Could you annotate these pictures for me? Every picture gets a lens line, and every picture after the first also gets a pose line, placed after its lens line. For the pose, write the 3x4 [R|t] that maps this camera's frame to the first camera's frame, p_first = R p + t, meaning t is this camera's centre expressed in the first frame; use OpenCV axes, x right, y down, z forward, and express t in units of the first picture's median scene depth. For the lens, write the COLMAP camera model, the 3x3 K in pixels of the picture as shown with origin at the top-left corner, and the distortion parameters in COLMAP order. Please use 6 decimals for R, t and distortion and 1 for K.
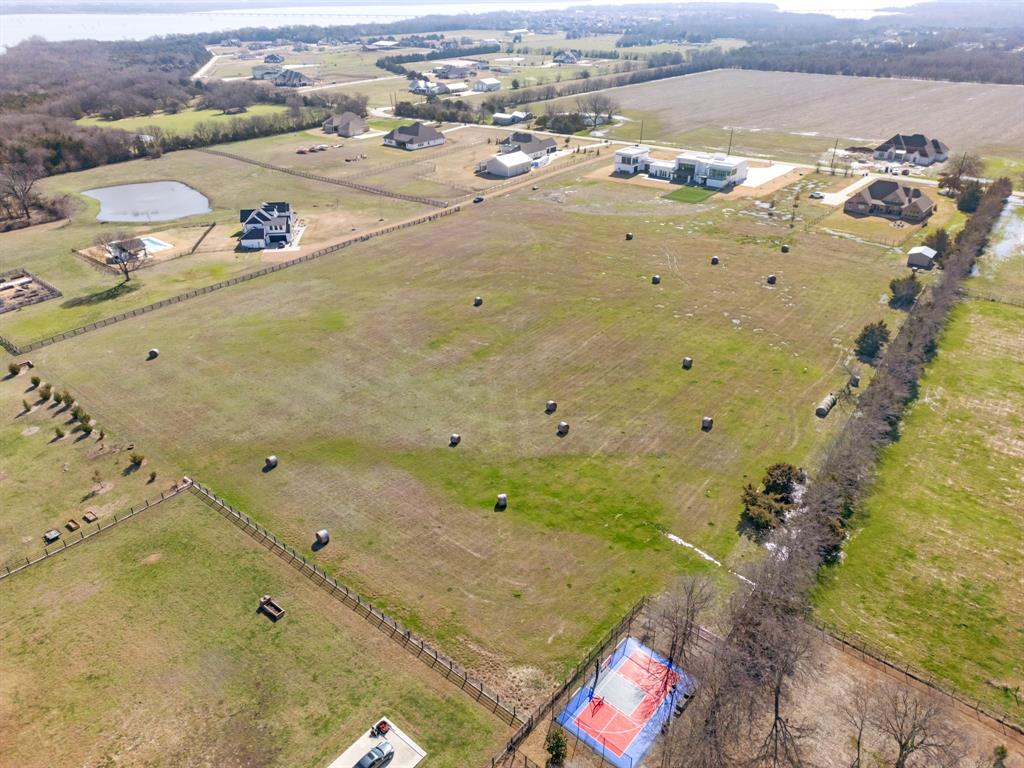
lens RADIAL K [[709.6, 0, 512.0], [0, 709.6, 384.0], [0, 0, 1]] dist [0.084768, -0.079230]
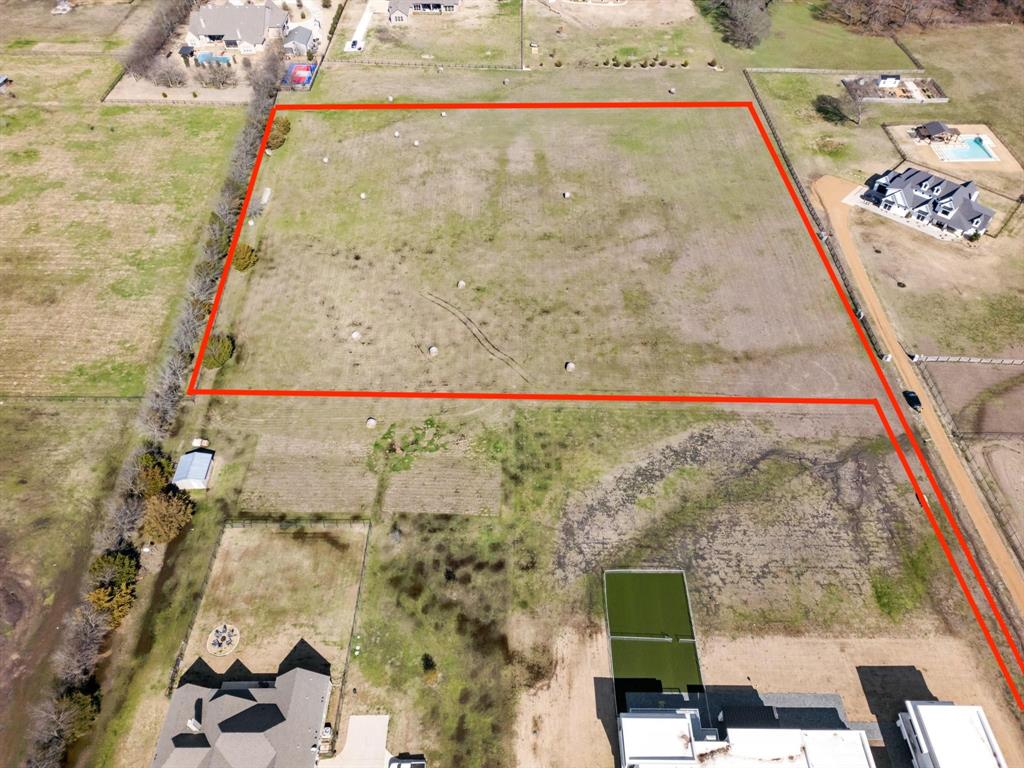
lens RADIAL K [[709.6, 0, 512.0], [0, 709.6, 384.0], [0, 0, 1]] dist [0.084768, -0.079230]
pose [[-0.765538, 0.496698, -0.408952, 0.519385], [-0.291450, 0.298948, 0.908673, -0.846745], [0.573592, 0.814813, -0.084094, 1.057644]]
